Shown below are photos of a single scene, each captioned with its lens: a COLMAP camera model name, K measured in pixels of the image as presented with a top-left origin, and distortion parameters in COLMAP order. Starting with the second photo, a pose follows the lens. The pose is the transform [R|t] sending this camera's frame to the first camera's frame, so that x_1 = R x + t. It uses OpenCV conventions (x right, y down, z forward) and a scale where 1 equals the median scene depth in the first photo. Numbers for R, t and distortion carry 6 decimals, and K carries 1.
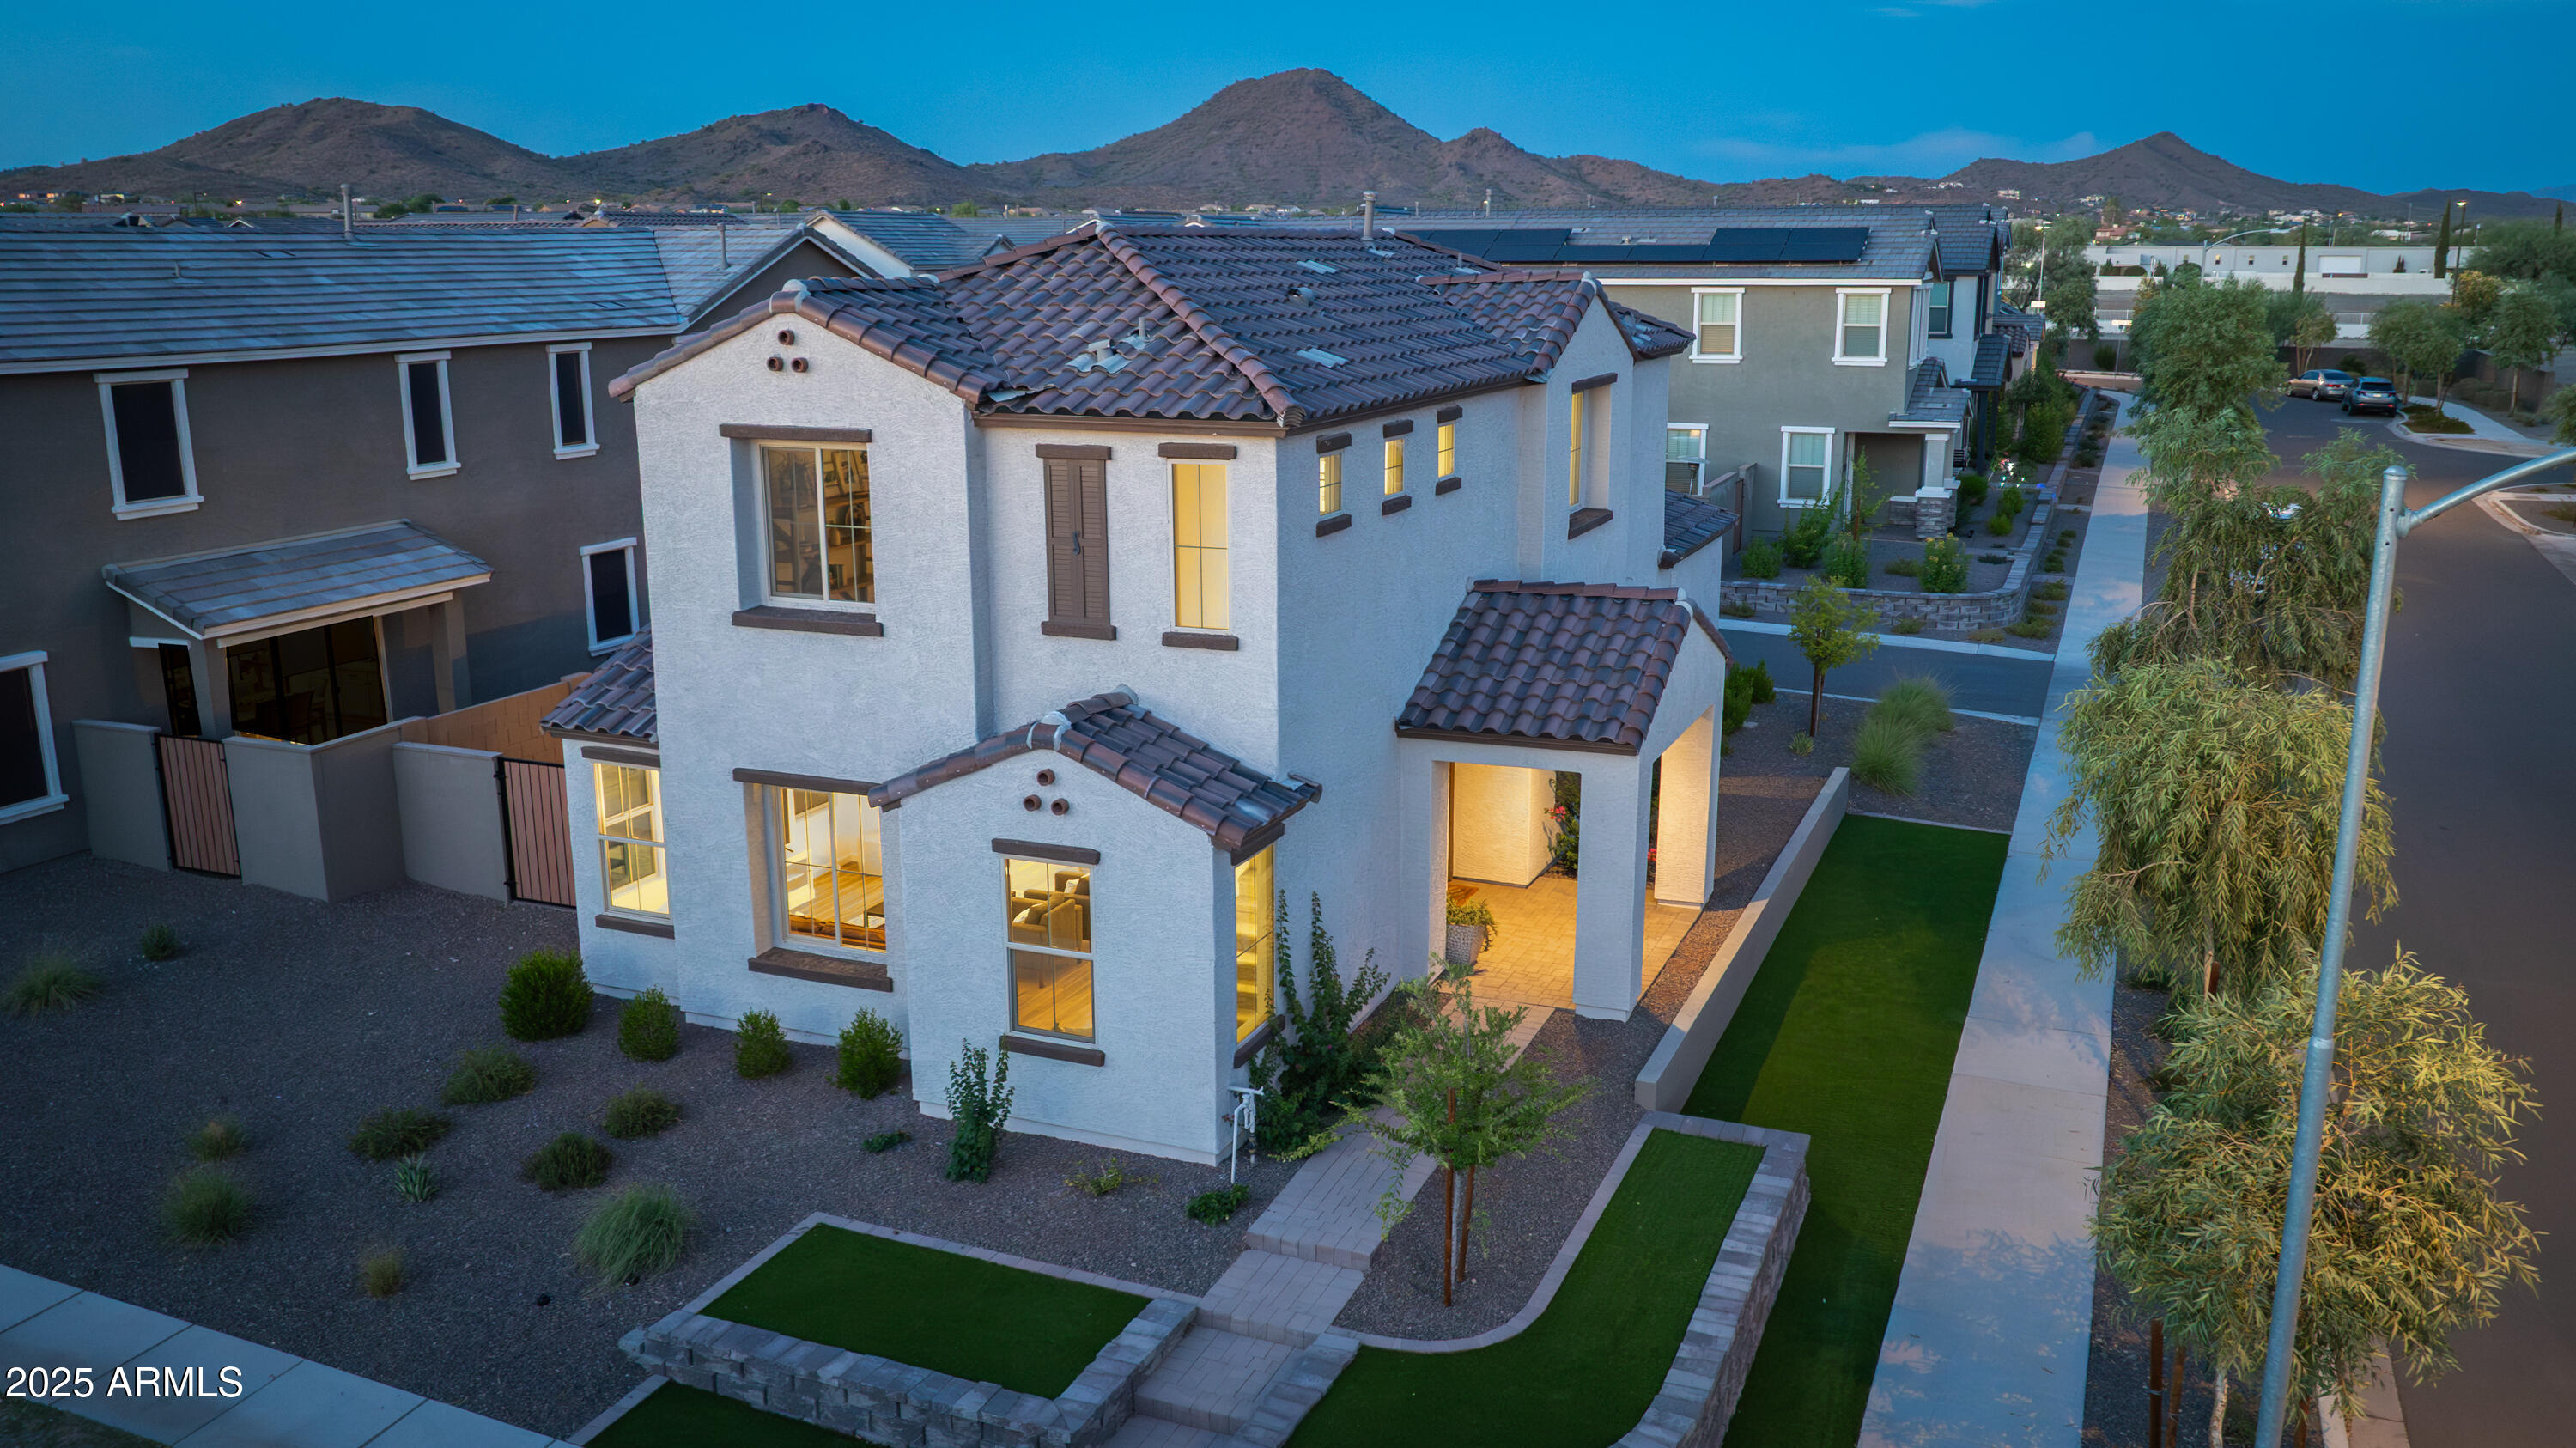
lens RADIAL K [[1986.9, 0, 1340.6], [0, 1986.9, 691.4], [0, 0, 1]] dist [-0.015350, -0.003360]
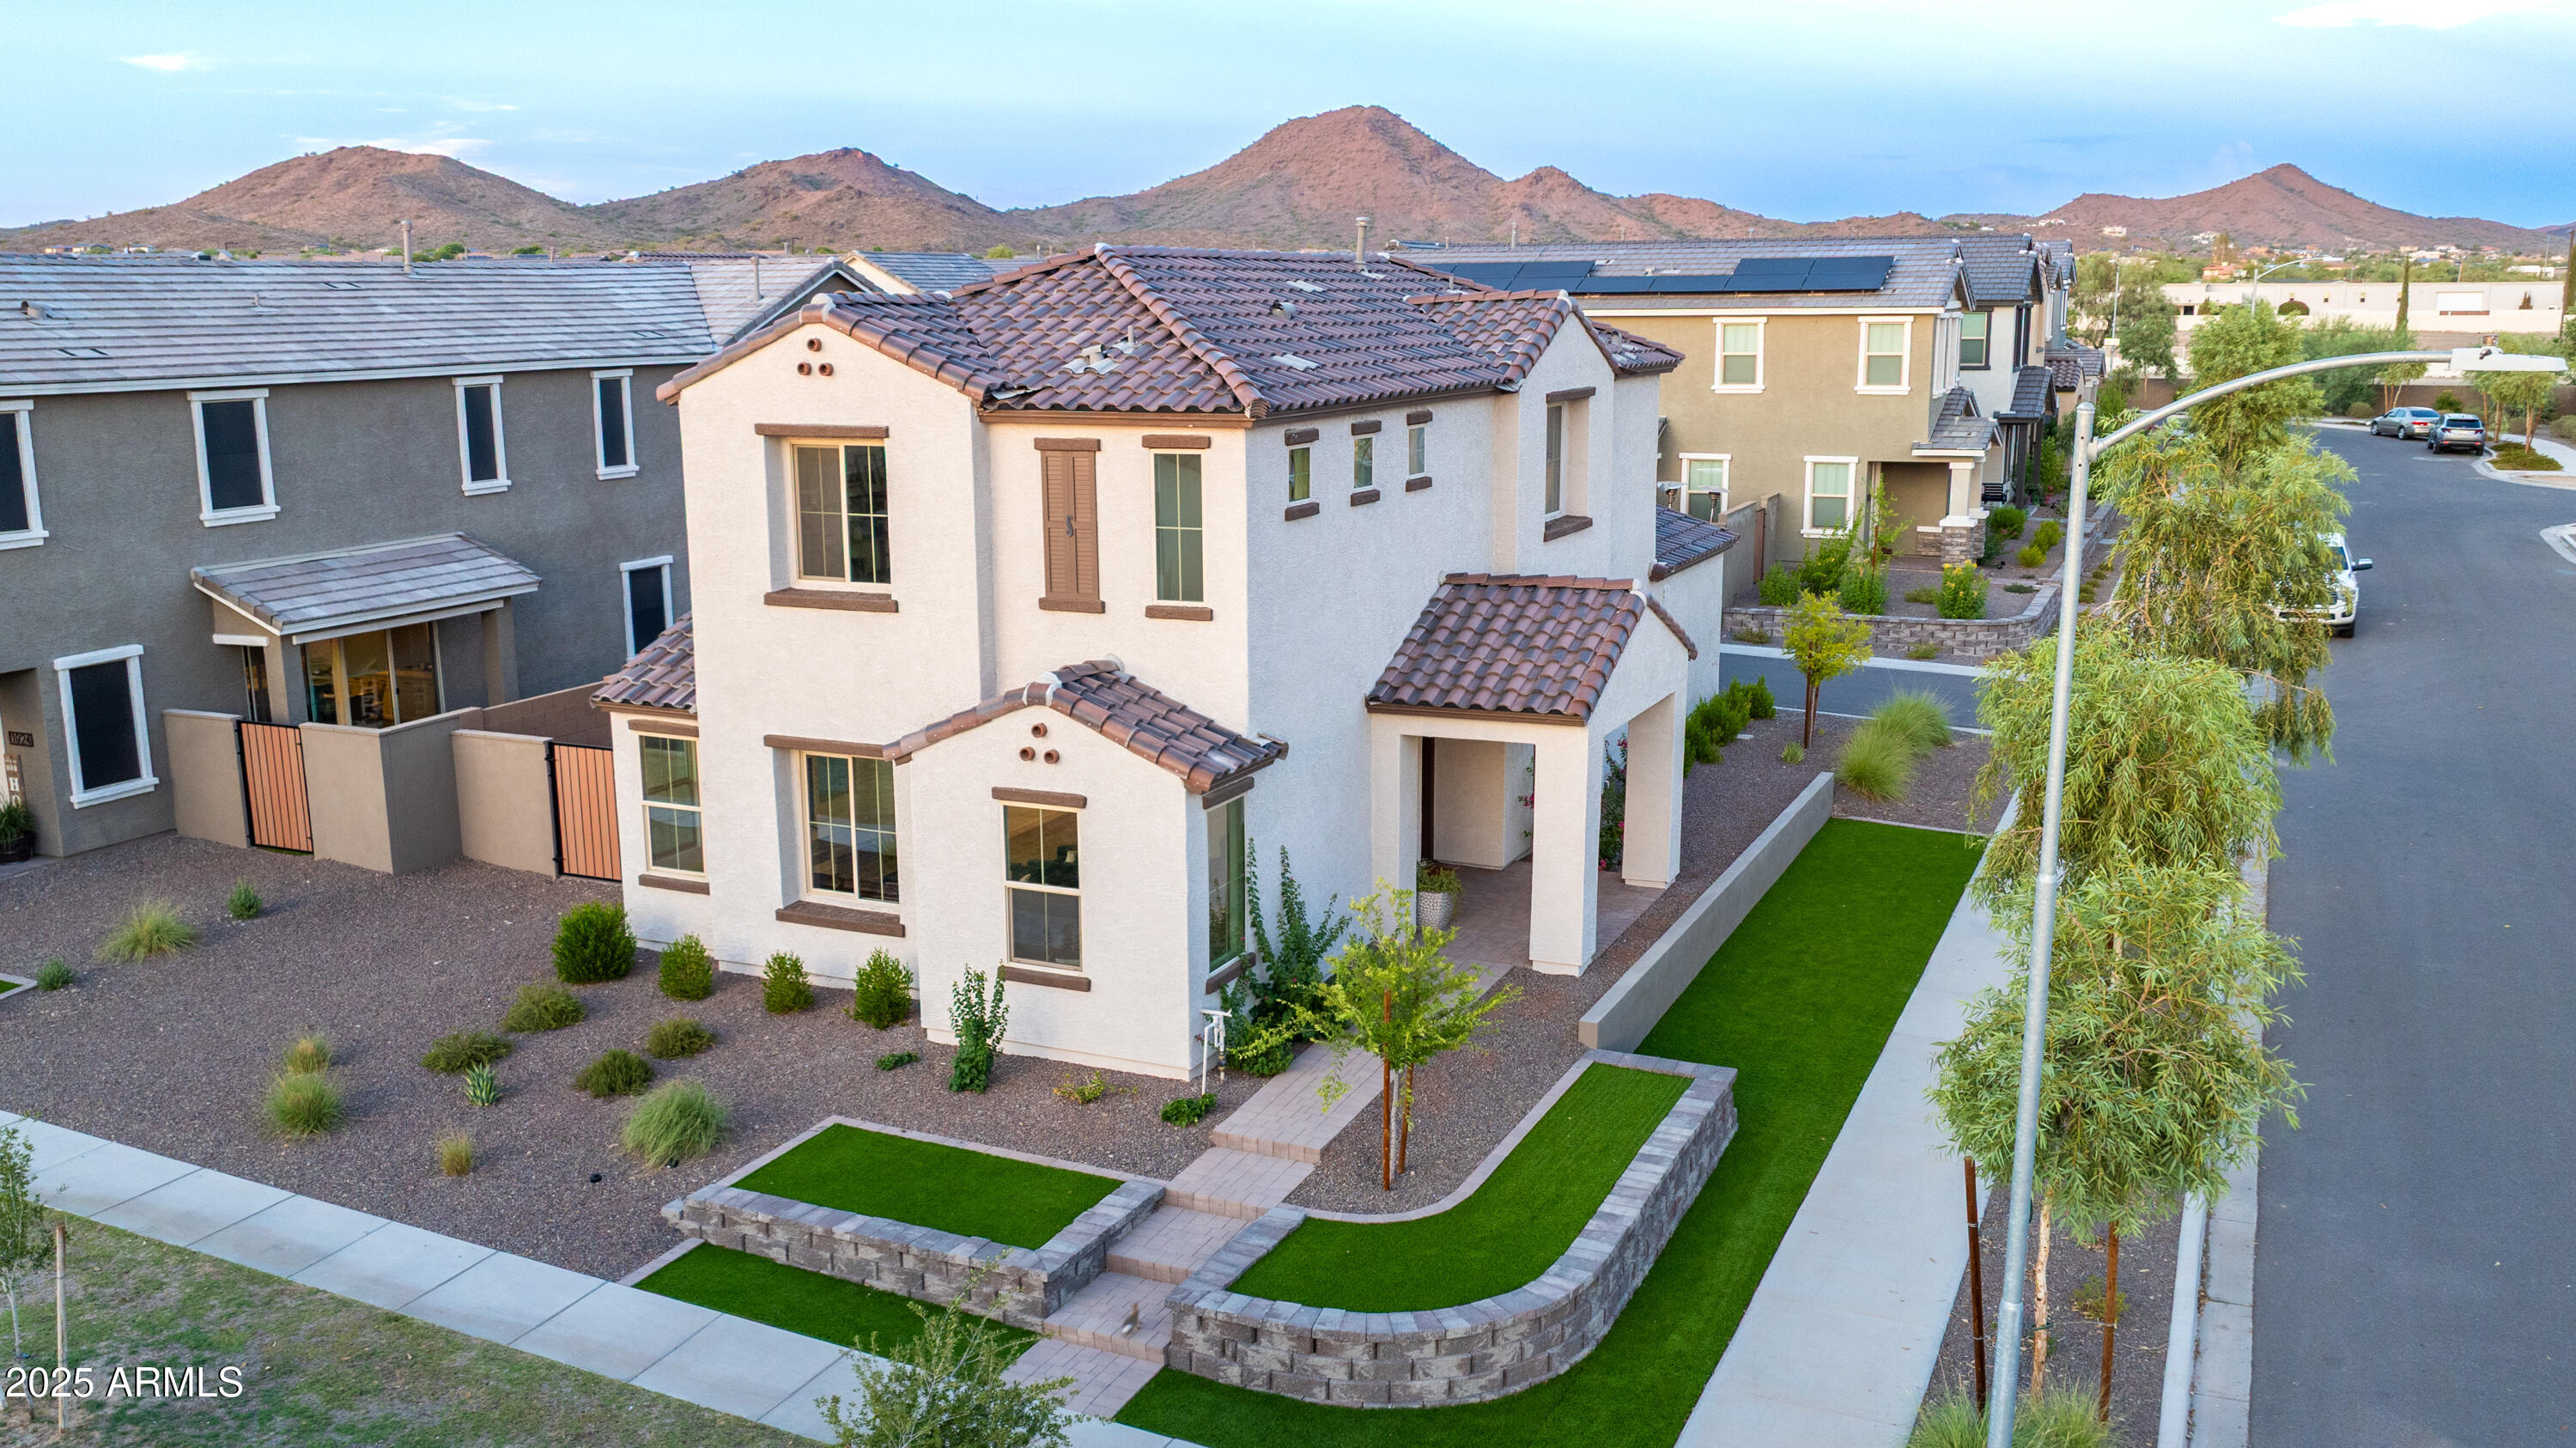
lens RADIAL K [[2108.0, 0, 1293.4], [0, 2108.0, 723.9], [0, 0, 1]] dist [0.003687, -0.048064]
pose [[0.998772, 0.002853, -0.049461, 0.047502], [-0.003796, 0.999813, -0.018986, 0.054089], [0.049397, 0.019150, 0.998596, -0.161585]]
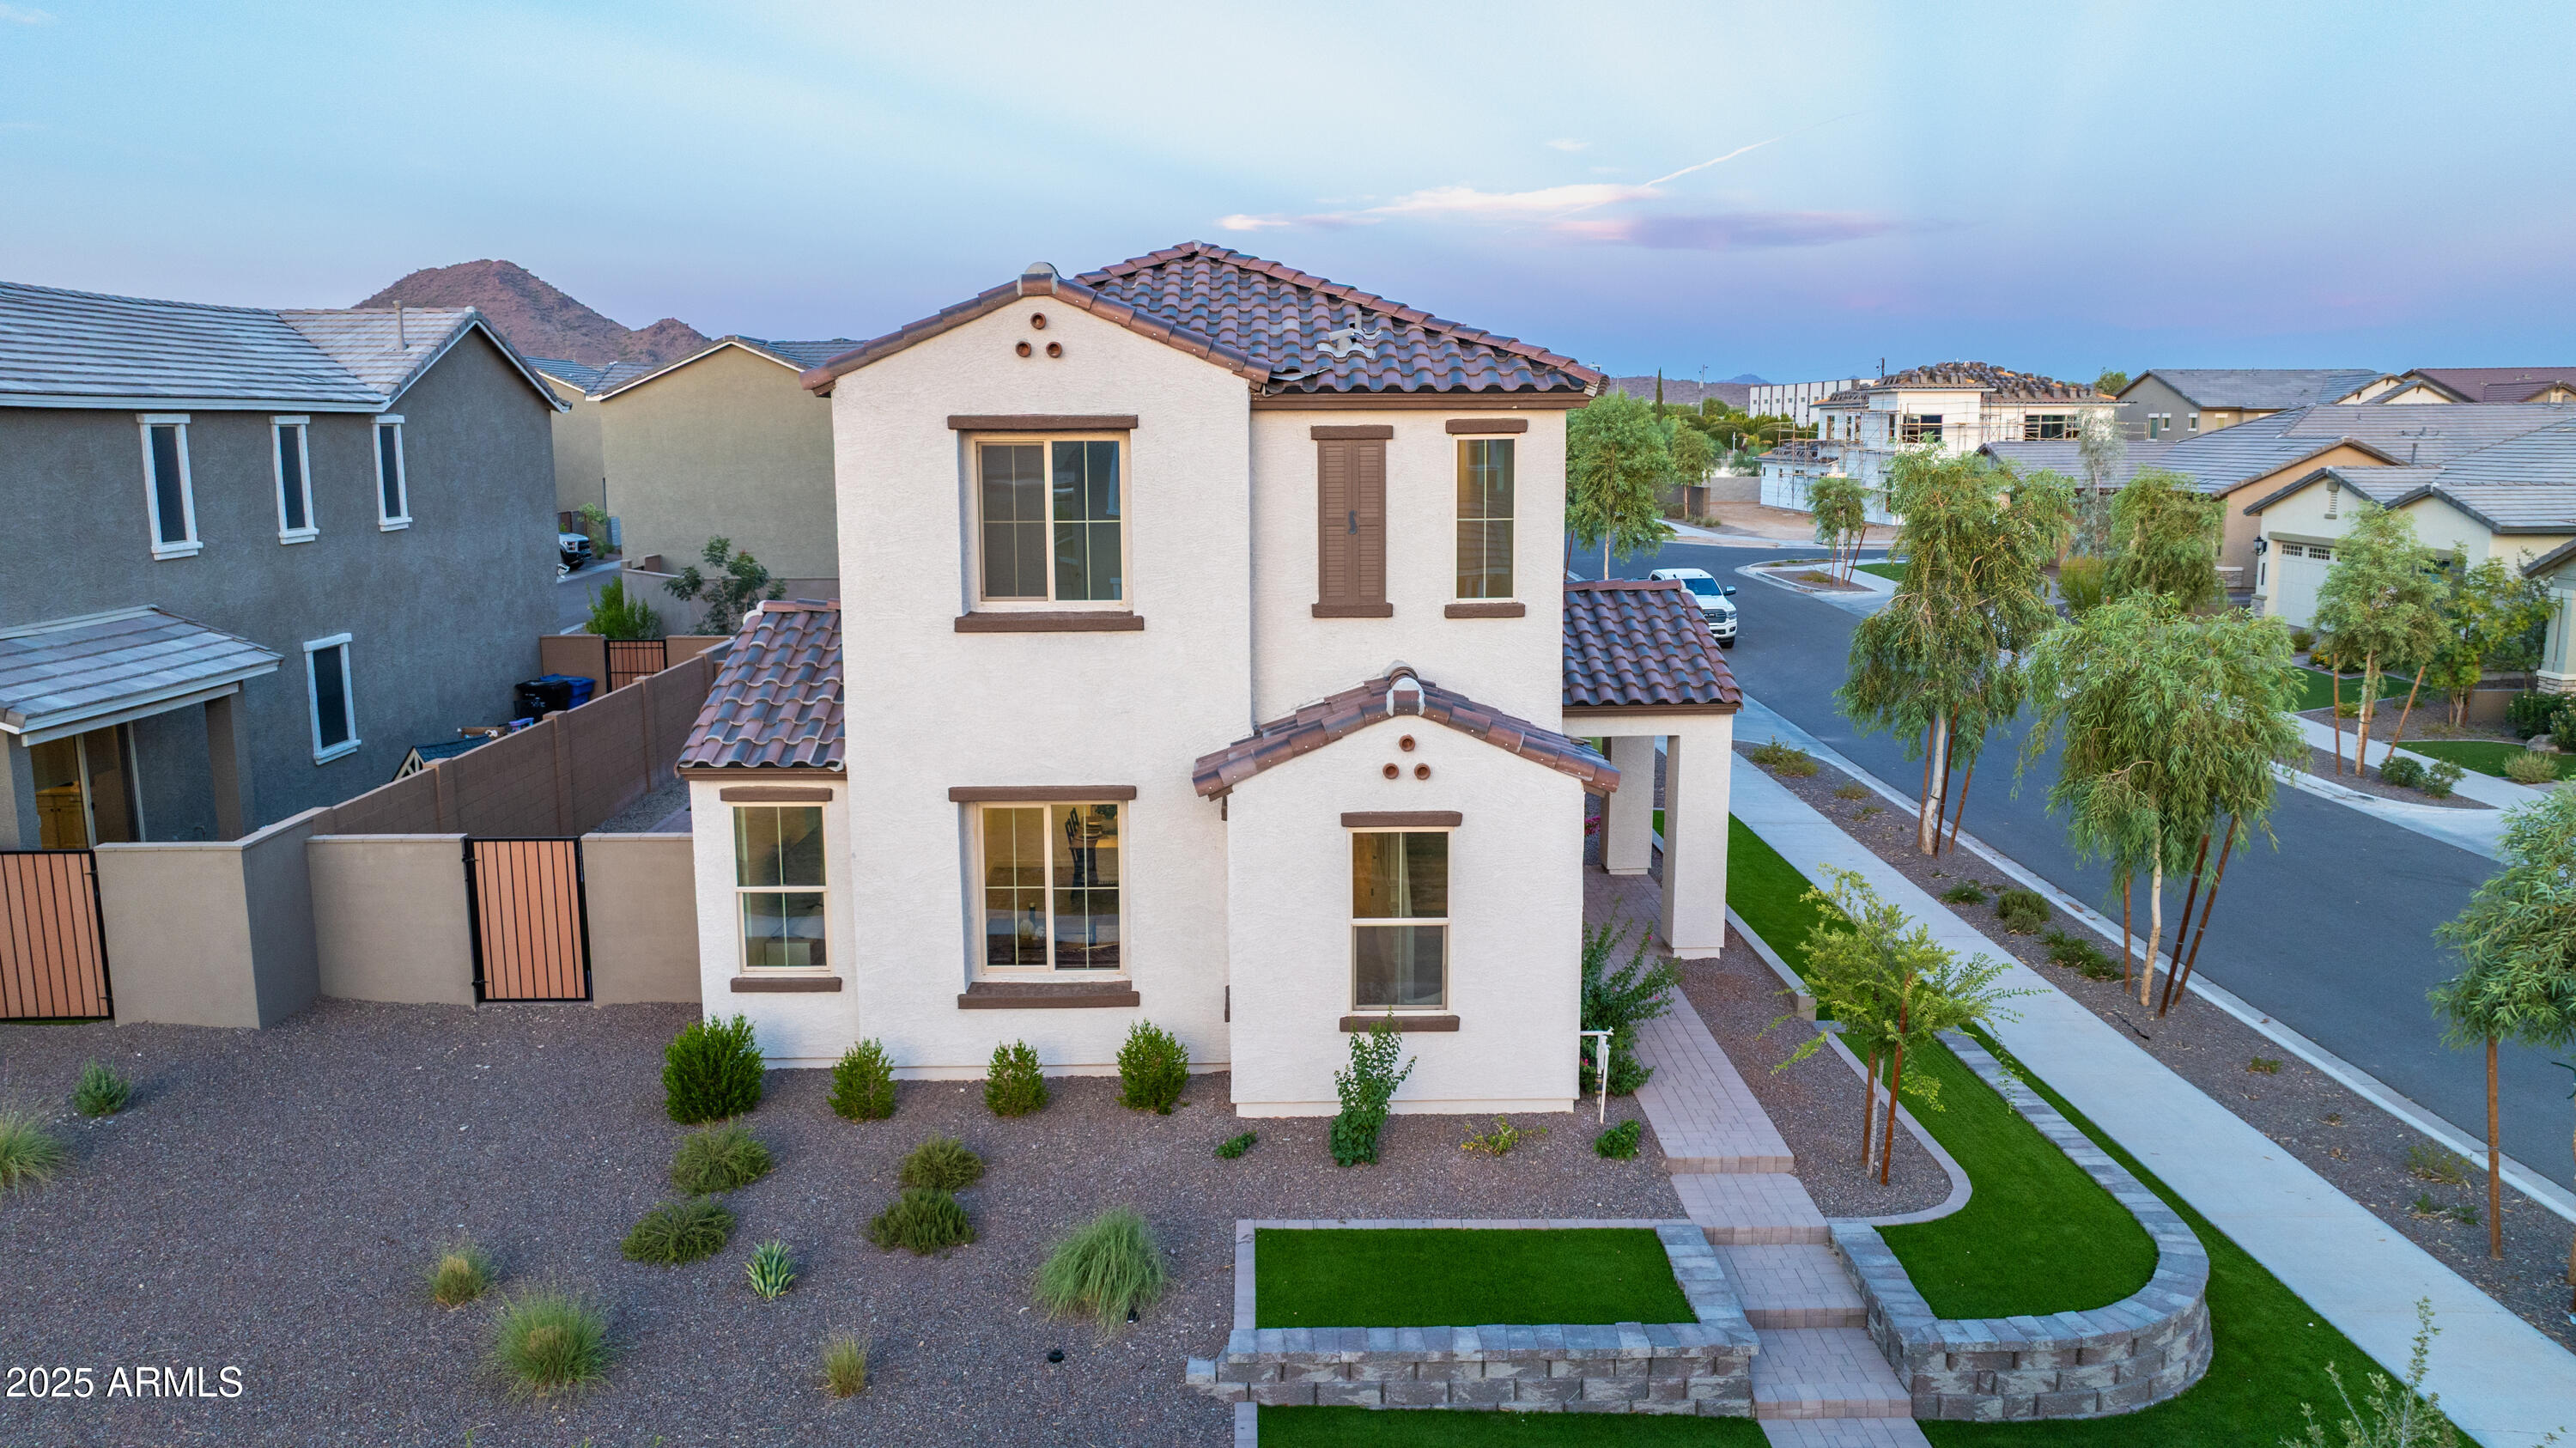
lens RADIAL K [[1775.0, 0, 1273.7], [0, 1775.0, 691.5], [0, 0, 1]] dist [-0.016462, -0.002413]
pose [[0.921387, -0.059640, 0.384042, -0.483523], [0.087566, 0.994604, -0.055630, 0.053529], [-0.378652, 0.084886, 0.921638, 0.172728]]
